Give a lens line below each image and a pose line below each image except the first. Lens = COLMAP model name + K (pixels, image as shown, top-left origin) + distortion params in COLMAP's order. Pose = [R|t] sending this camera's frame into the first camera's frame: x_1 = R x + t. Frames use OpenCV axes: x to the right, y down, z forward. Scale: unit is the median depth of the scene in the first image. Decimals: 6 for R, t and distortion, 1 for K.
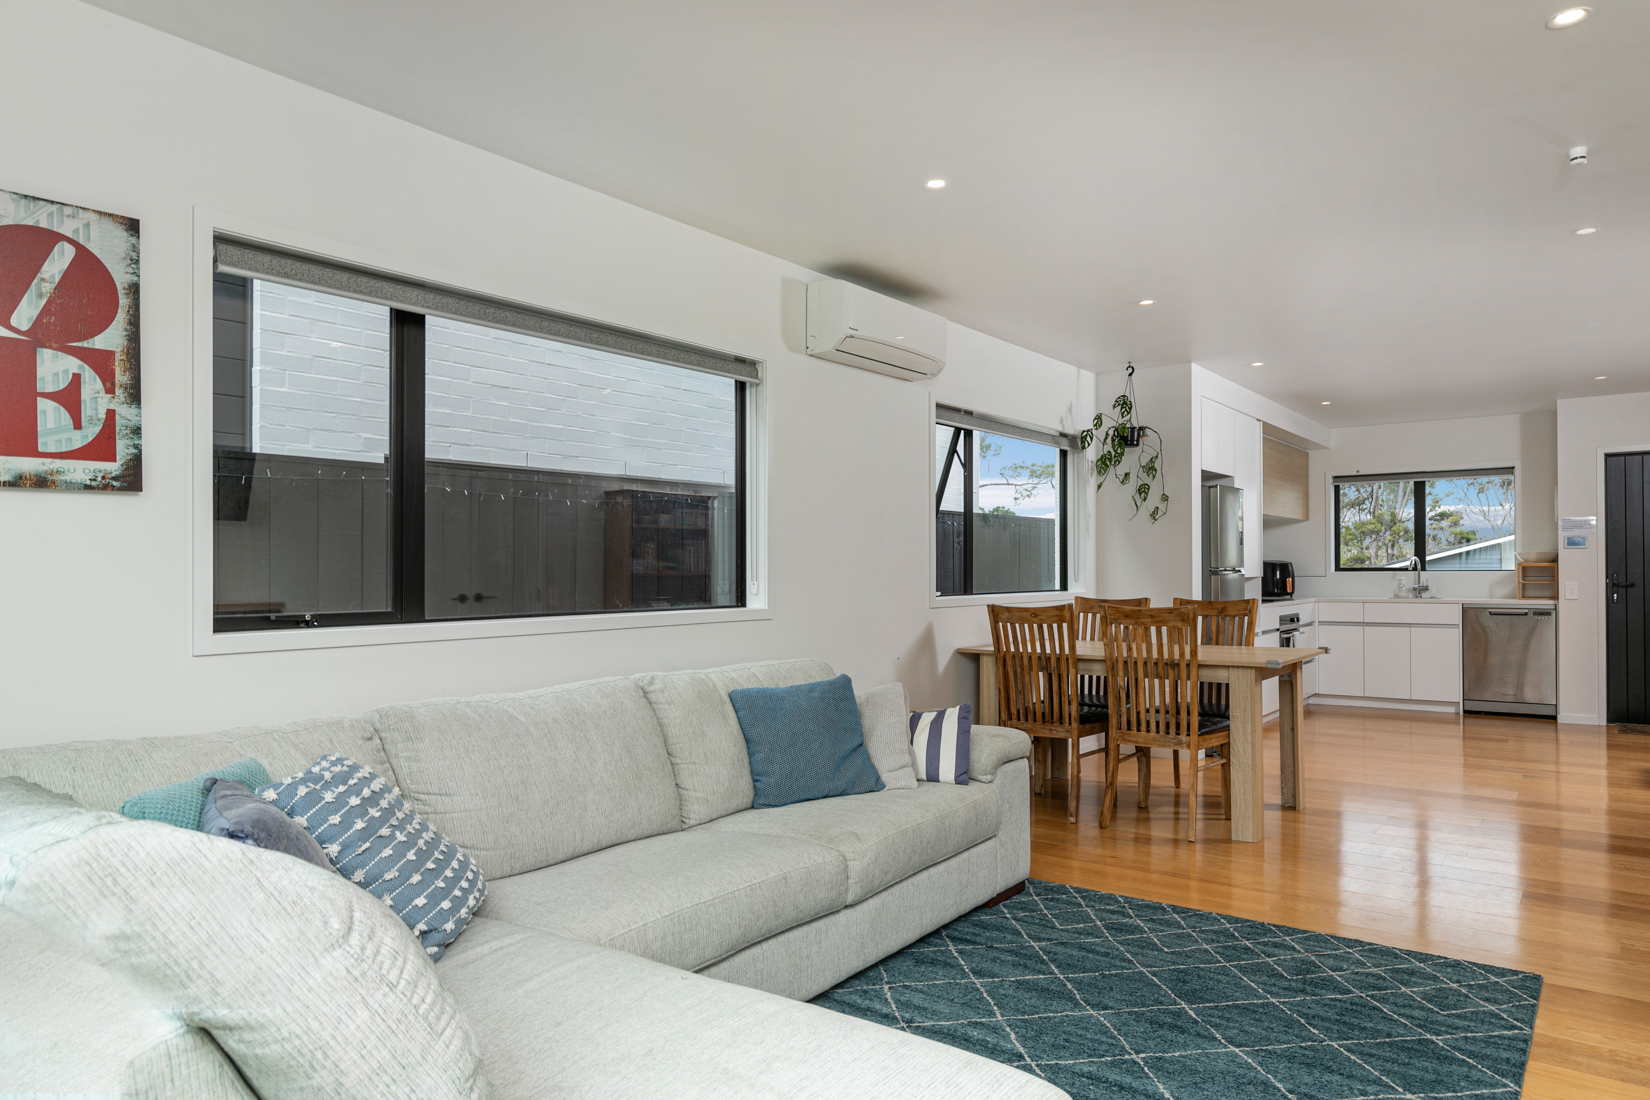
lens RADIAL K [[1053.4, 0, 823.6], [0, 1053.4, 573.4], [0, 0, 1]] dist [0.002606, 0.003039]
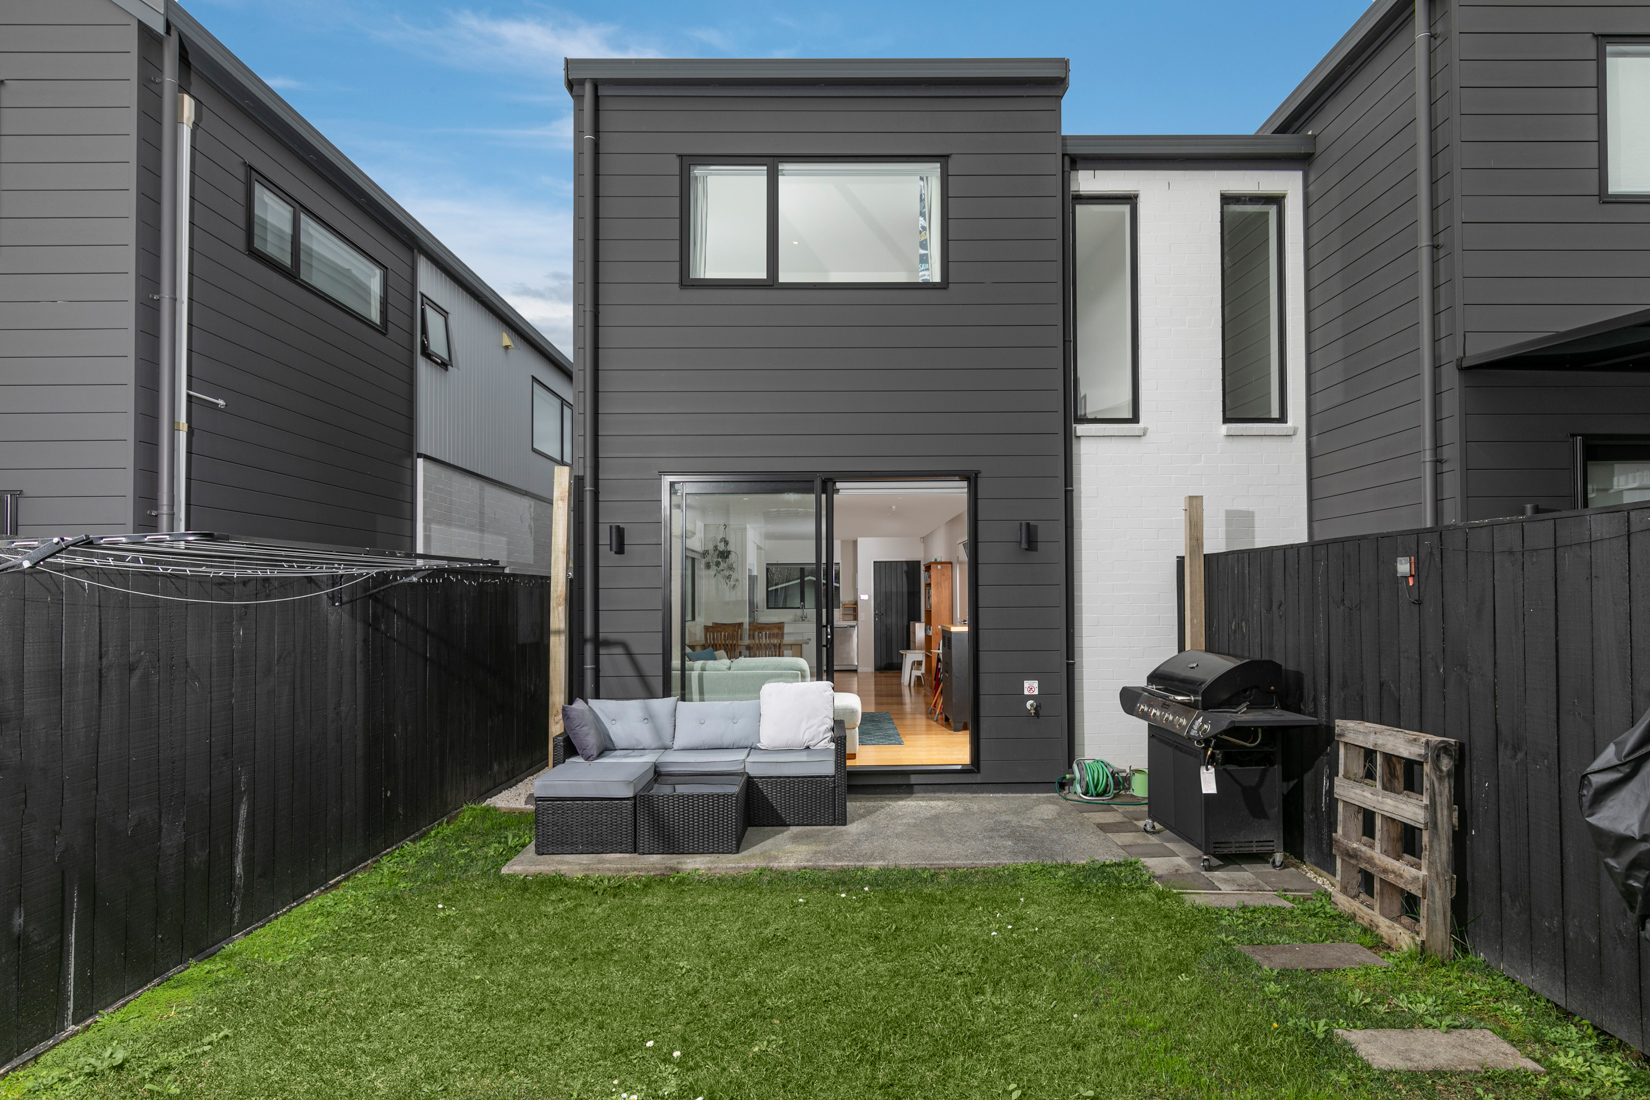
lens RADIAL K [[938.4, 0, 828.2], [0, 938.4, 578.8], [0, 0, 1]] dist [0.001363, 0.000000]
pose [[0.806356, 0.013008, 0.591288, -0.615379], [-0.001412, 0.999798, -0.020069, -0.026158], [-0.591429, 0.015348, 0.806211, -0.672889]]
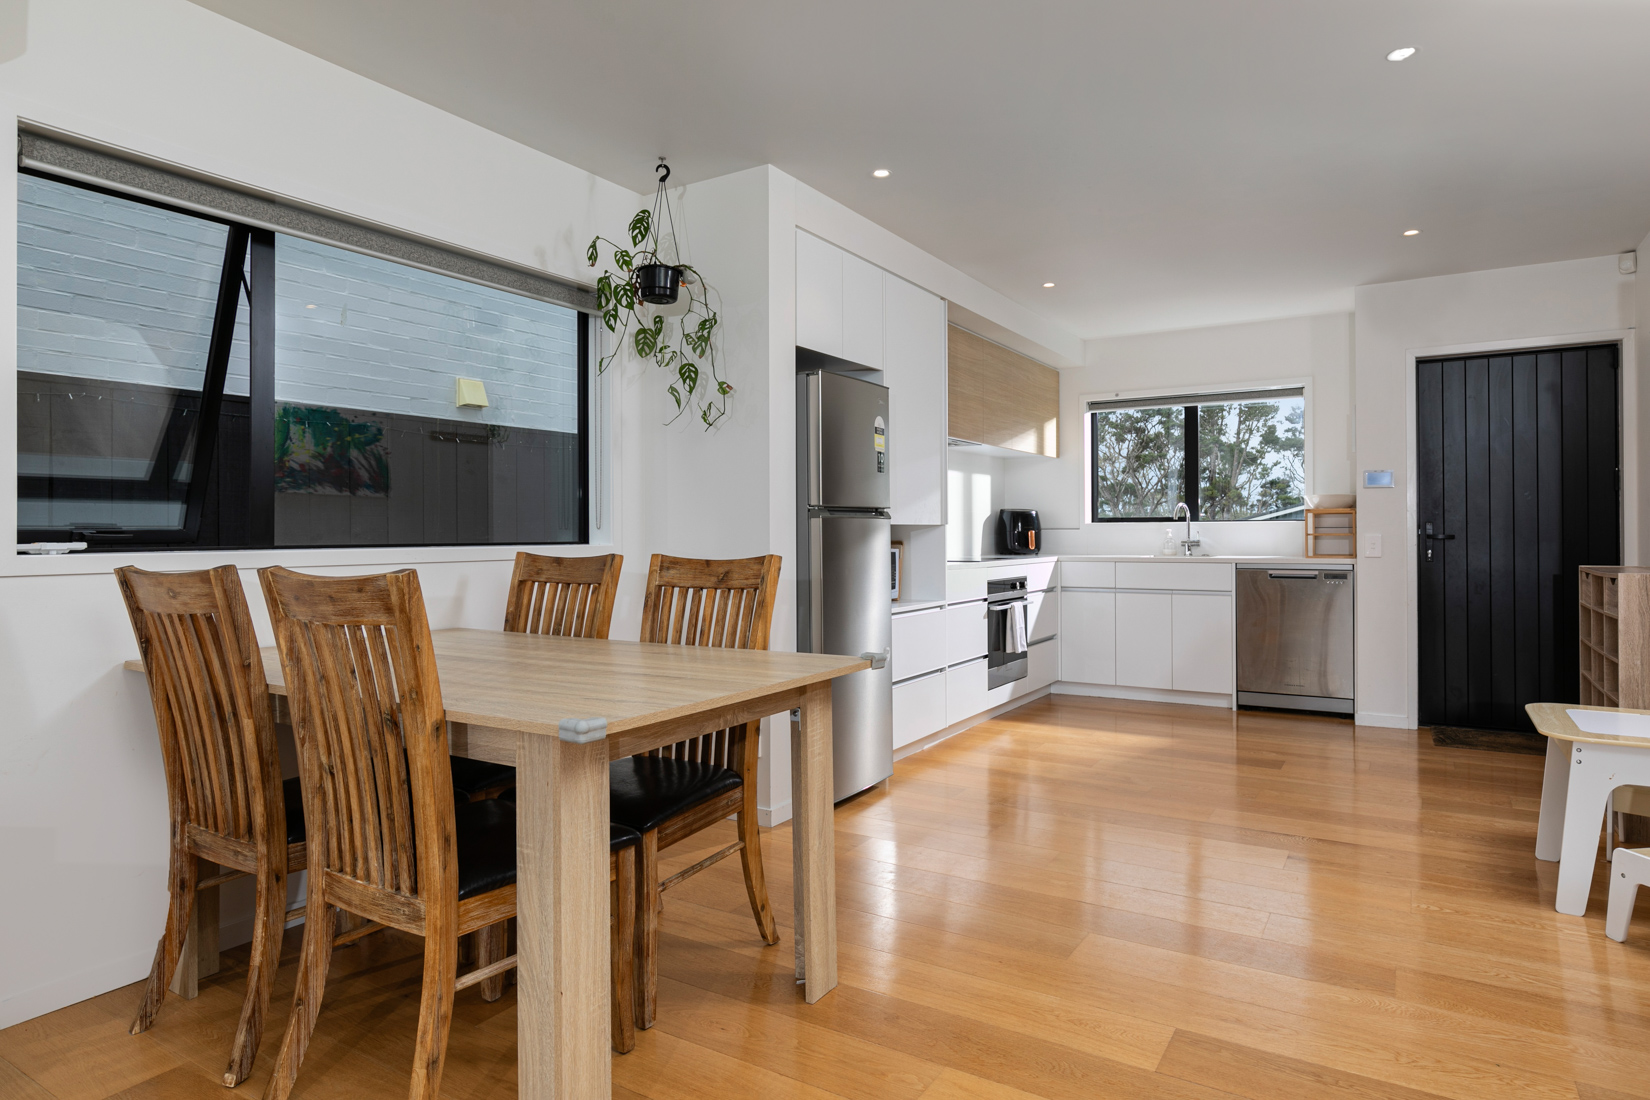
lens RADIAL K [[940.0, 0, 814.4], [0, 940.0, 539.6], [0, 0, 1]] dist [-0.002797, -0.000238]
pose [[0.997369, 0.000279, 0.072485, 0.268724], [-0.000554, 0.999993, 0.003763, 0.009953], [-0.072483, -0.003793, 0.997362, 0.369928]]
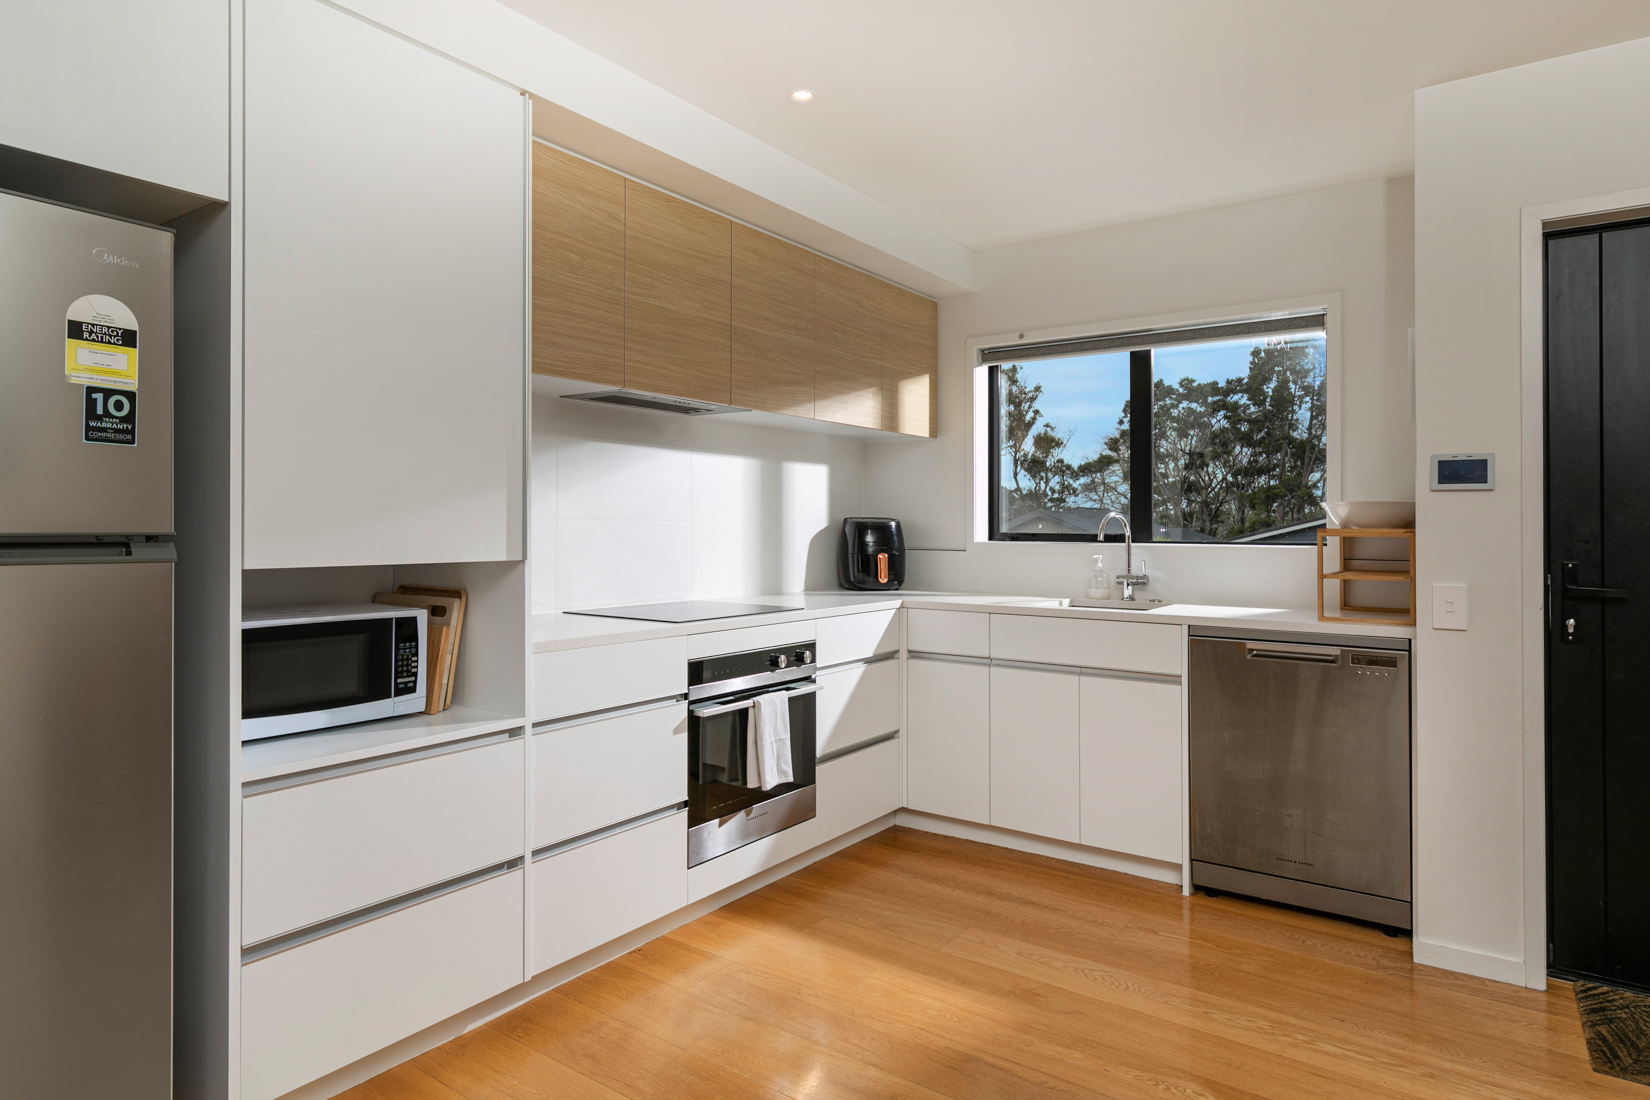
lens RADIAL K [[932.6, 0, 826.1], [0, 932.6, 518.7], [0, 0, 1]] dist [0.006196, 0.000219]
pose [[0.999838, 0.011854, 0.013565, 0.477476], [-0.011685, 0.999854, -0.012451, -0.006931], [-0.013710, 0.012291, 0.999830, 0.664473]]
